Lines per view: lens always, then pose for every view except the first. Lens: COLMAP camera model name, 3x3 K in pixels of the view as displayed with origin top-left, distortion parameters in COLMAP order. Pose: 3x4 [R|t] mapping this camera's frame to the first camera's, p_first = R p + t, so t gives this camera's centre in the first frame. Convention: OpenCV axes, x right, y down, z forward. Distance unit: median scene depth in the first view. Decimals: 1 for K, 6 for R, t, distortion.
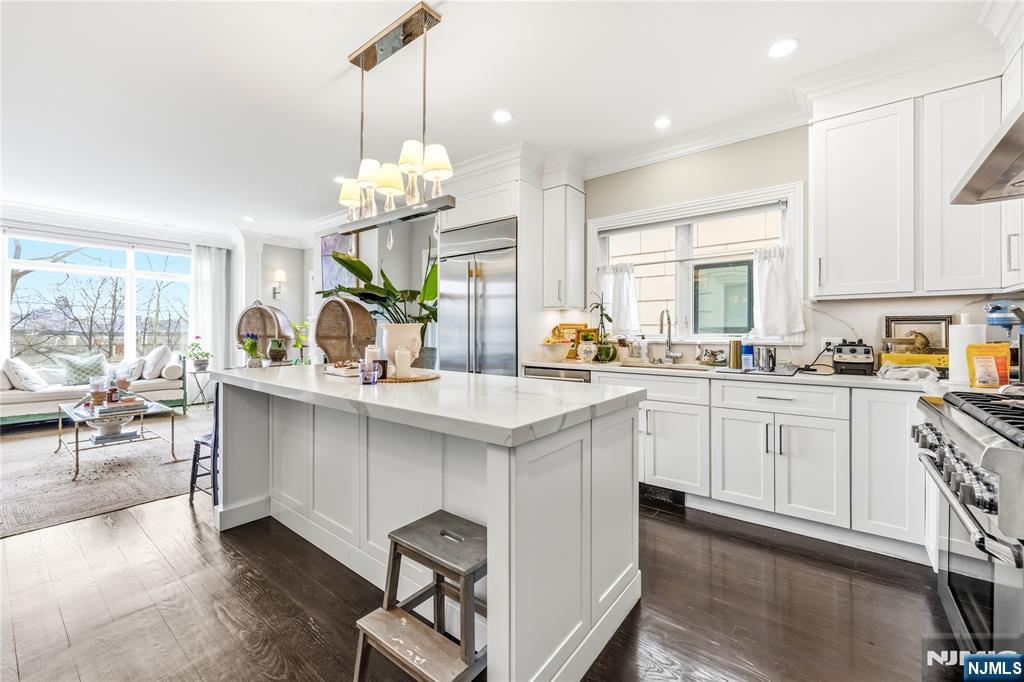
lens RADIAL K [[440.2, 0, 528.4], [0, 440.2, 335.3], [0, 0, 1]] dist [0.000434, -0.000180]
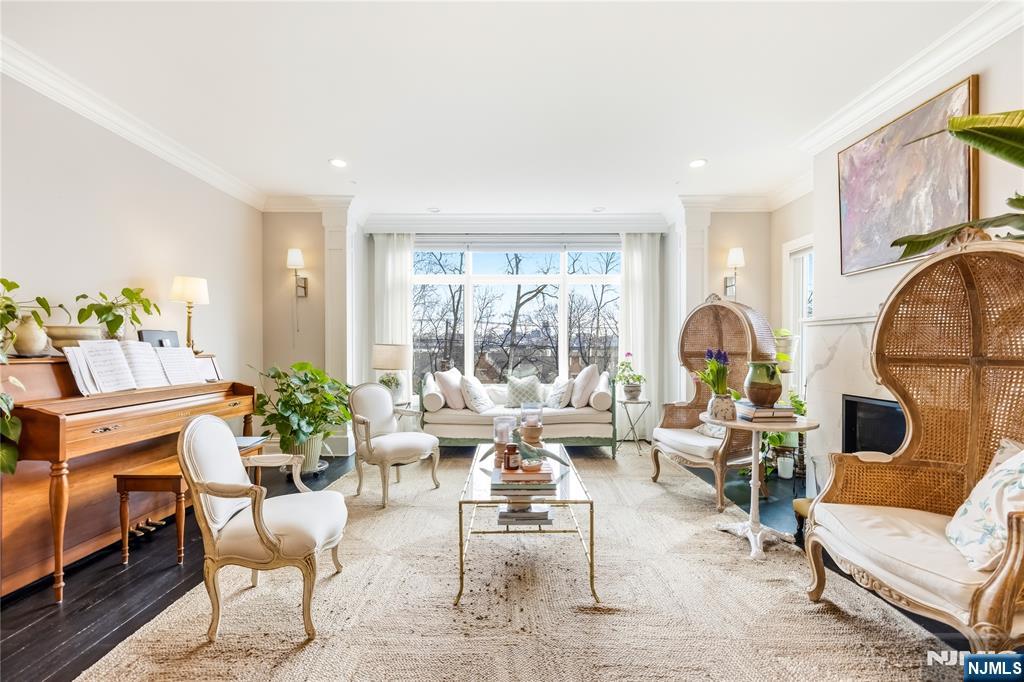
lens RADIAL K [[440.2, 0, 510.7], [0, 440.2, 345.8], [0, 0, 1]] dist [0.000434, -0.000180]
pose [[0.622348, -0.004668, -0.782727, -0.311935], [-0.000014, 0.999982, -0.005974, -0.005326], [0.782741, 0.003729, 0.622336, 0.406703]]
